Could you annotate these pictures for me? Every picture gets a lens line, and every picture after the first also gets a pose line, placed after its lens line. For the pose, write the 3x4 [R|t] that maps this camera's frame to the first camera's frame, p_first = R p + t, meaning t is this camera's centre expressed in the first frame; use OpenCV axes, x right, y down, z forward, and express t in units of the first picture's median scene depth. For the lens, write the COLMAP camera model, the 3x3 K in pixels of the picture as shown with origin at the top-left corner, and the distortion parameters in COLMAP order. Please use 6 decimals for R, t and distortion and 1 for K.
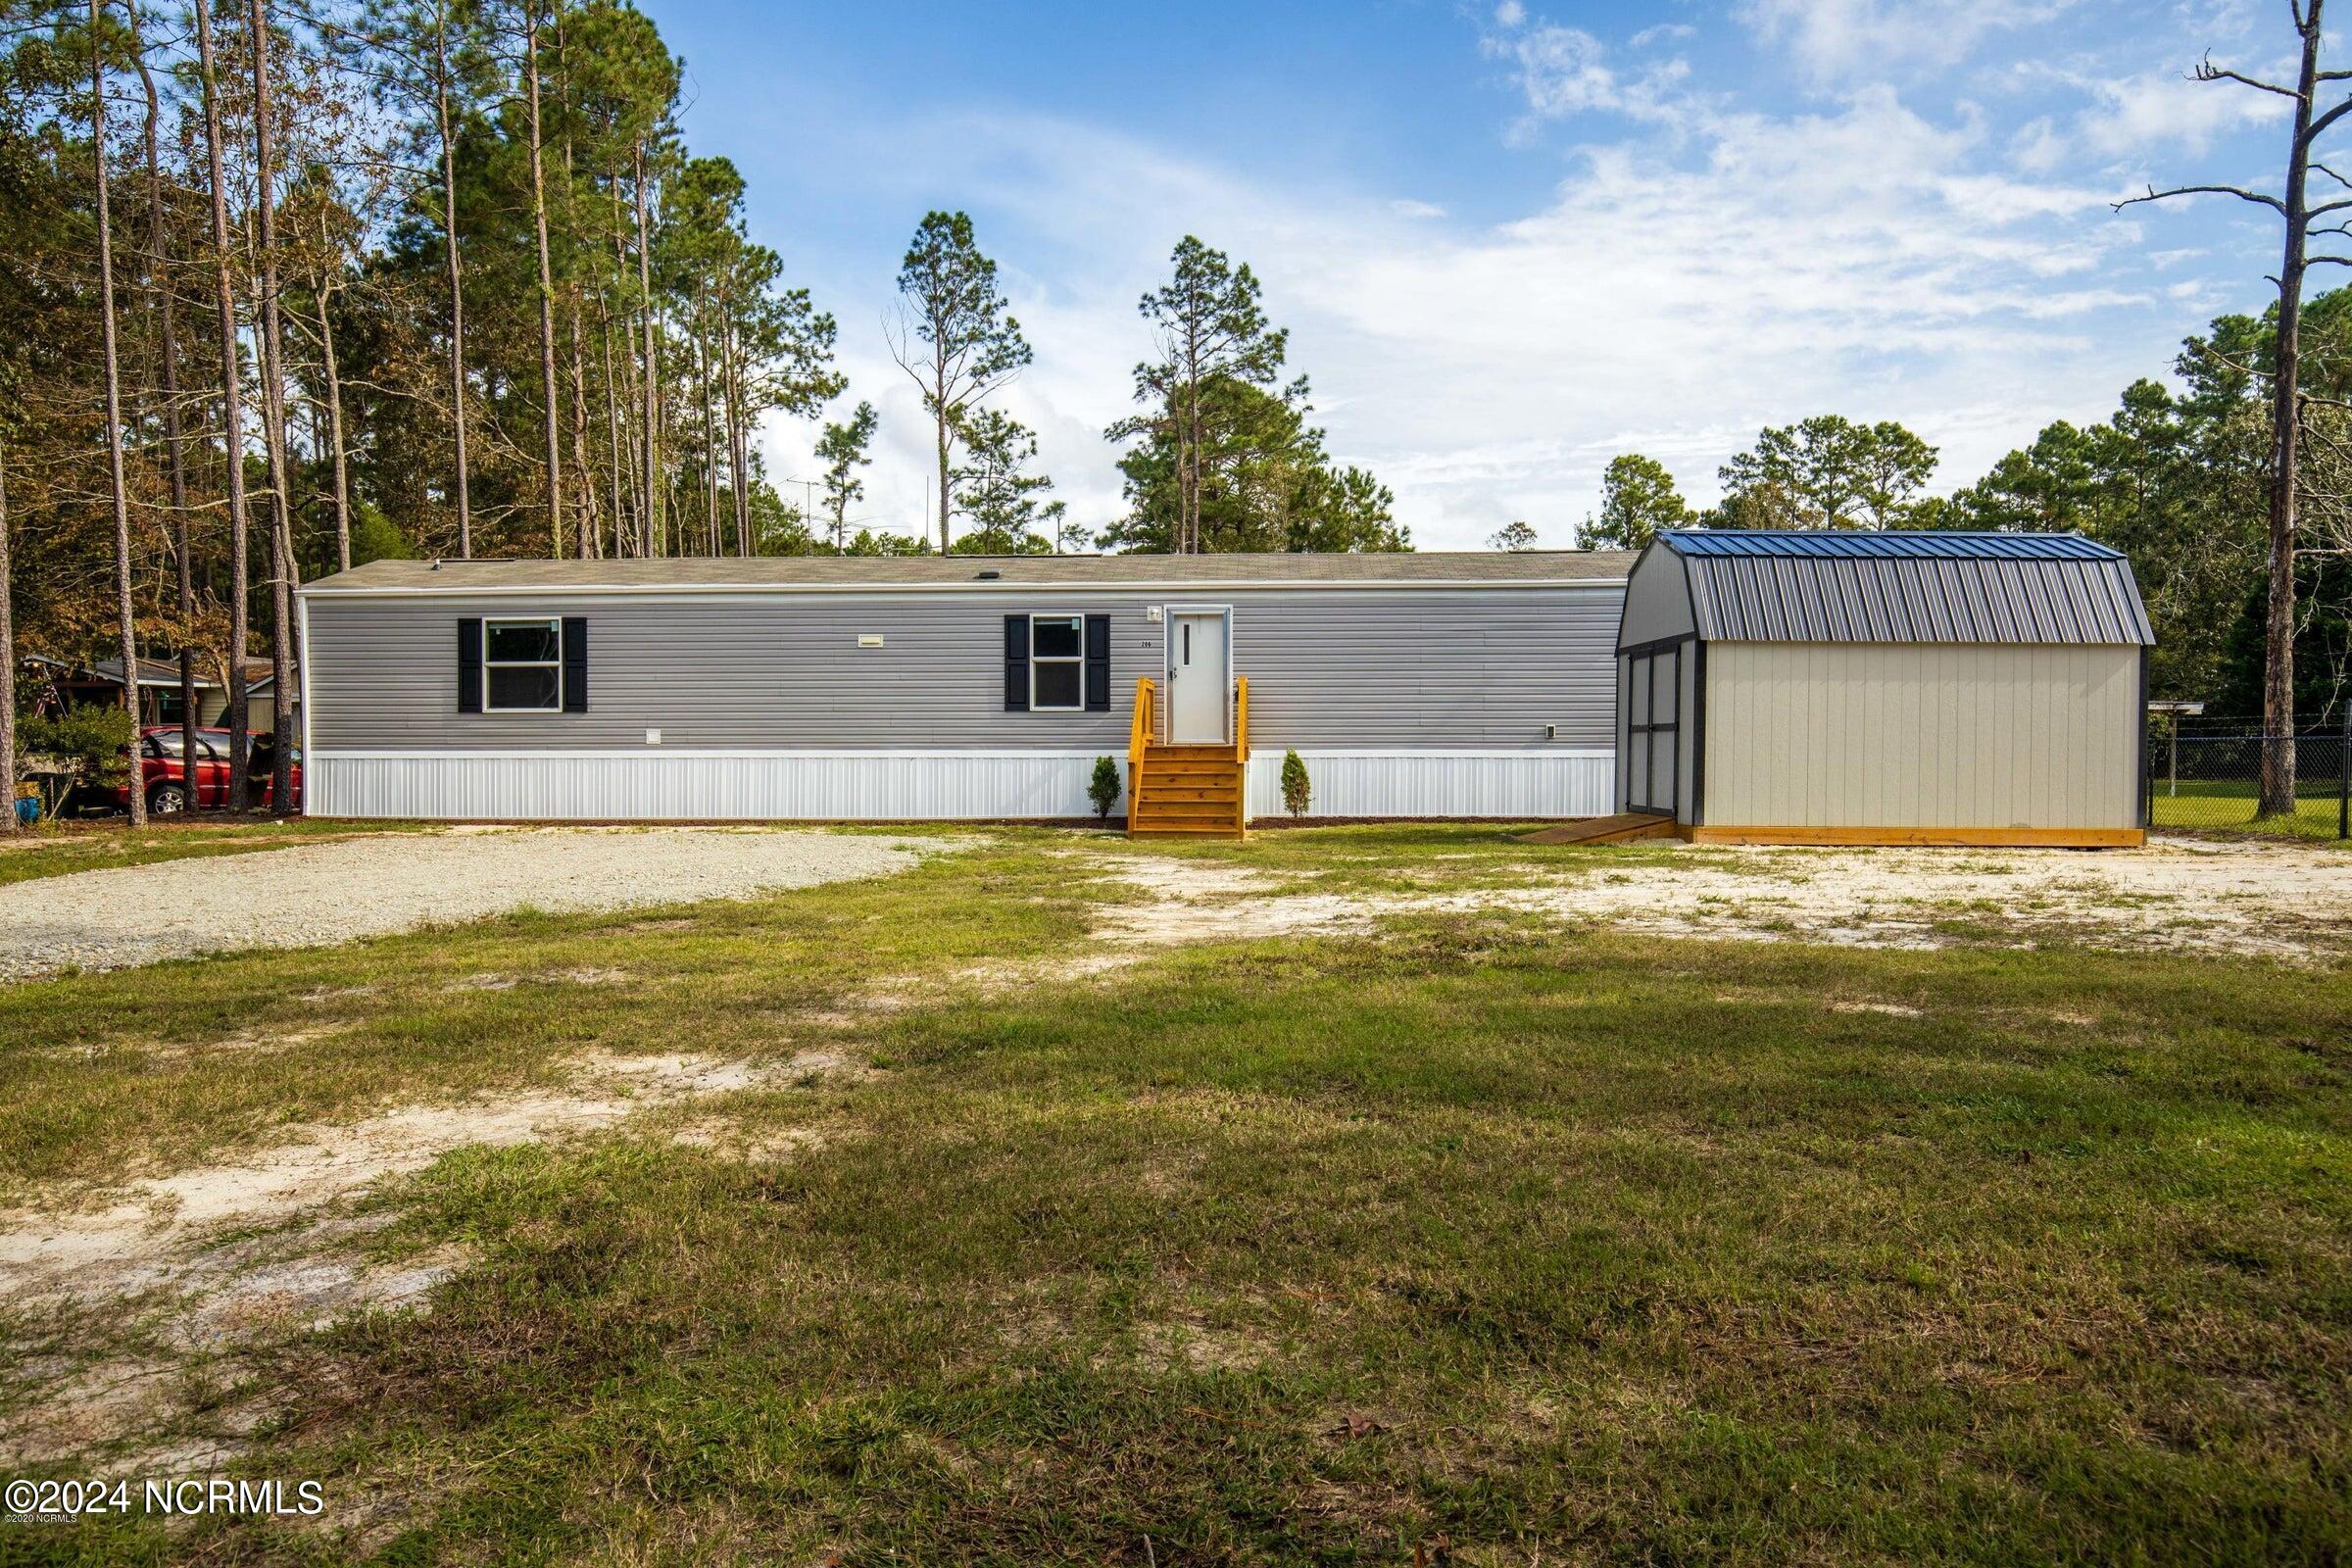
lens RADIAL K [[1742.8, 0, 1169.8], [0, 1742.8, 775.5], [0, 0, 1]] dist [-0.005238, -0.004073]
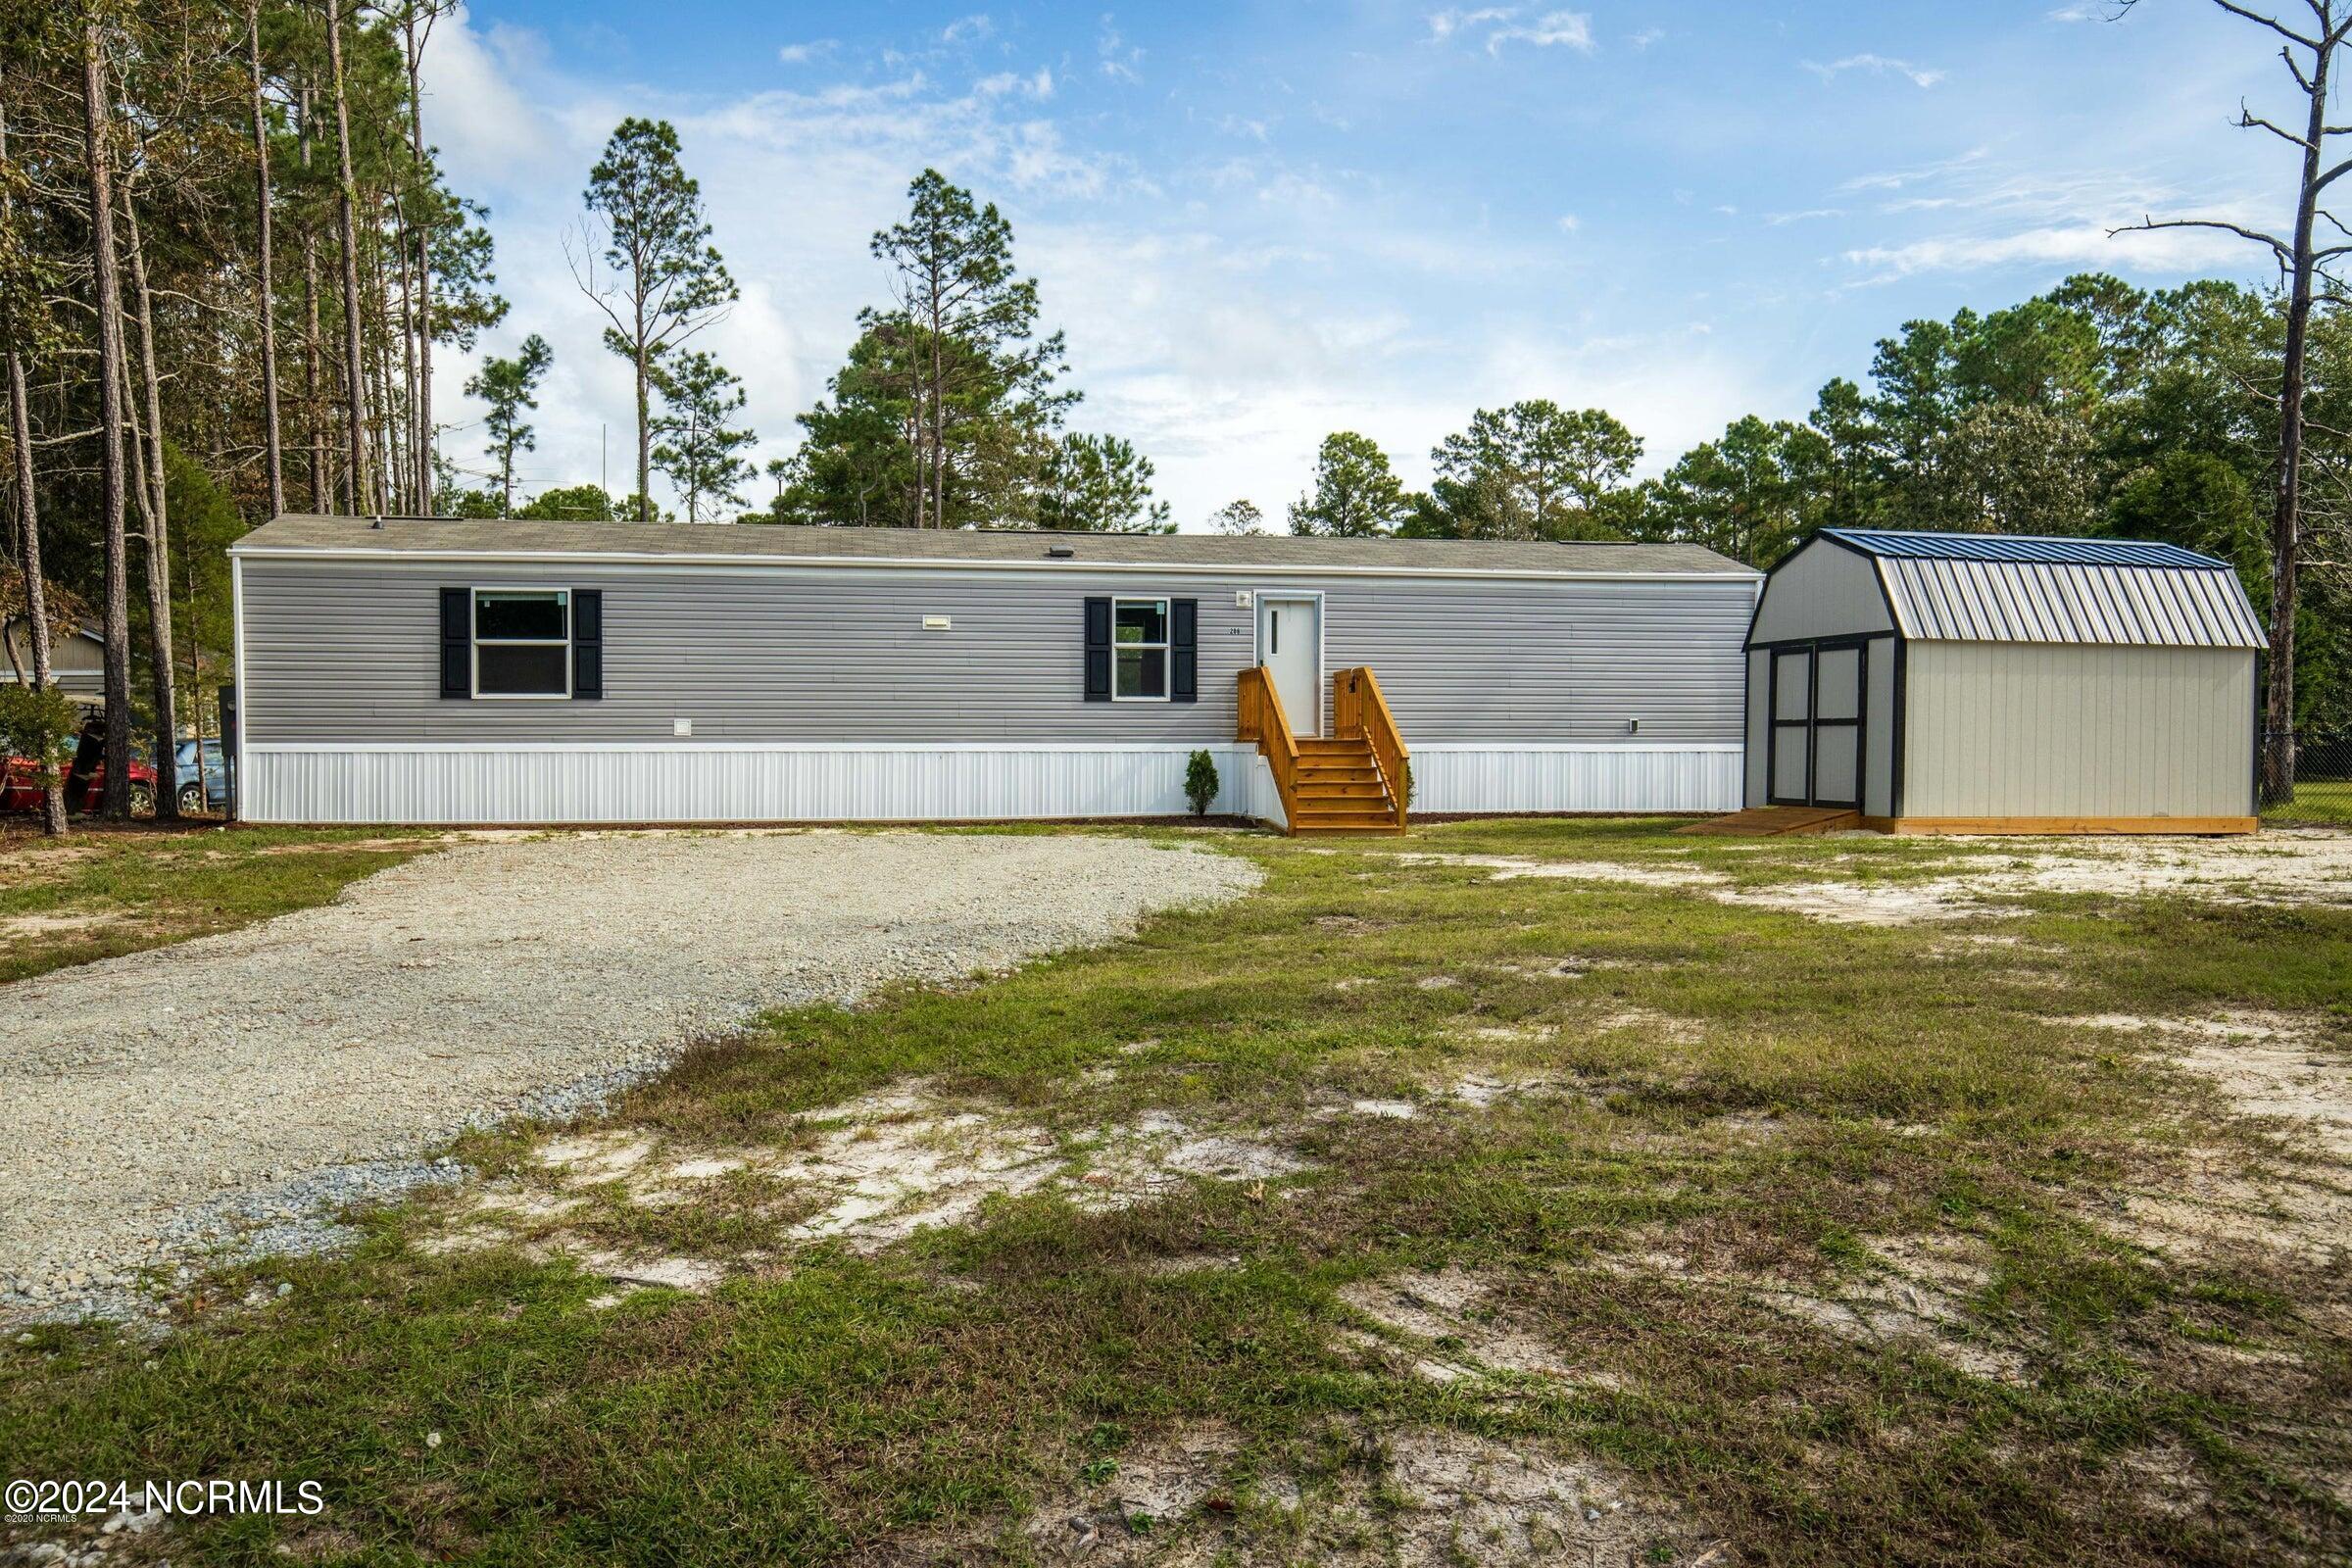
lens RADIAL K [[1946.7, 0, 1177.9], [0, 1946.7, 781.9], [0, 0, 1]] dist [-0.001885, 0.001375]
pose [[0.967798, -0.003599, 0.251701, -0.119018], [0.002254, 0.999982, 0.005633, 0.000034], [-0.251717, -0.004885, 0.967789, -0.003475]]
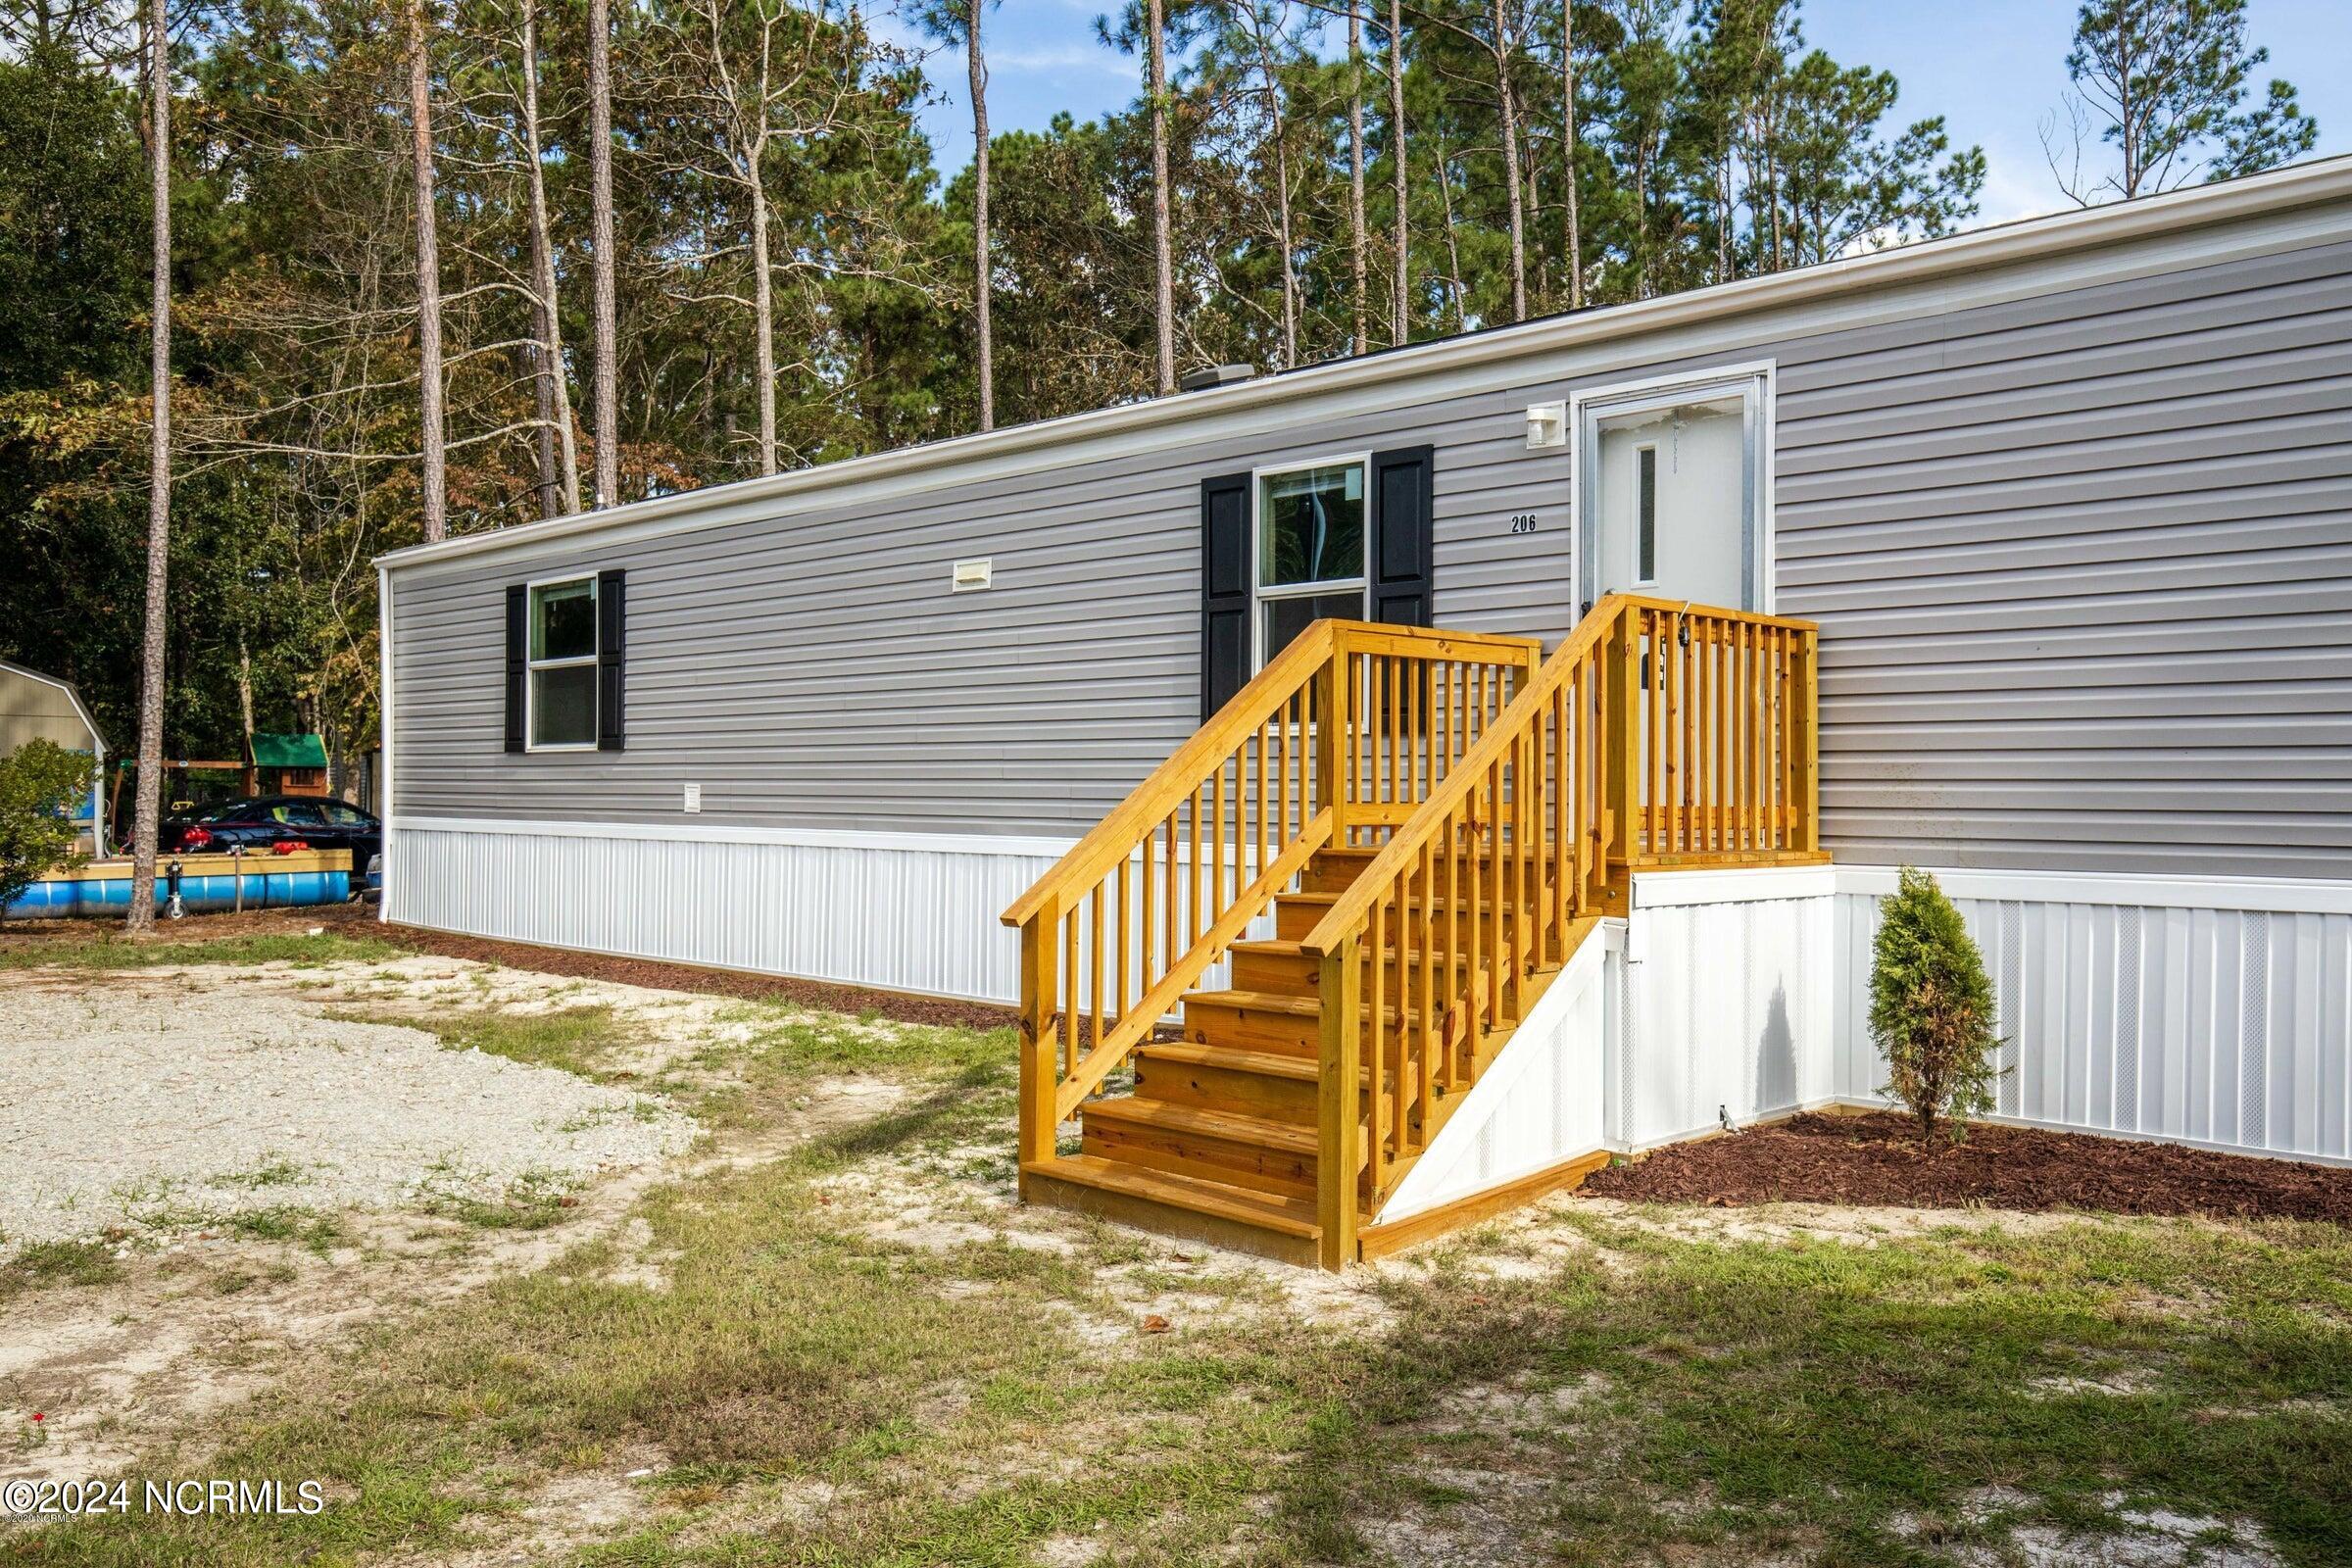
lens RADIAL K [[1900.8, 0, 1168.0], [0, 1900.8, 792.7], [0, 0, 1]] dist [0.029557, -0.002336]
pose [[0.750669, 0.005906, -0.660652, 0.065280], [-0.013413, 0.999890, -0.006302, -0.008754], [0.660542, 0.013592, 0.750666, 0.268529]]
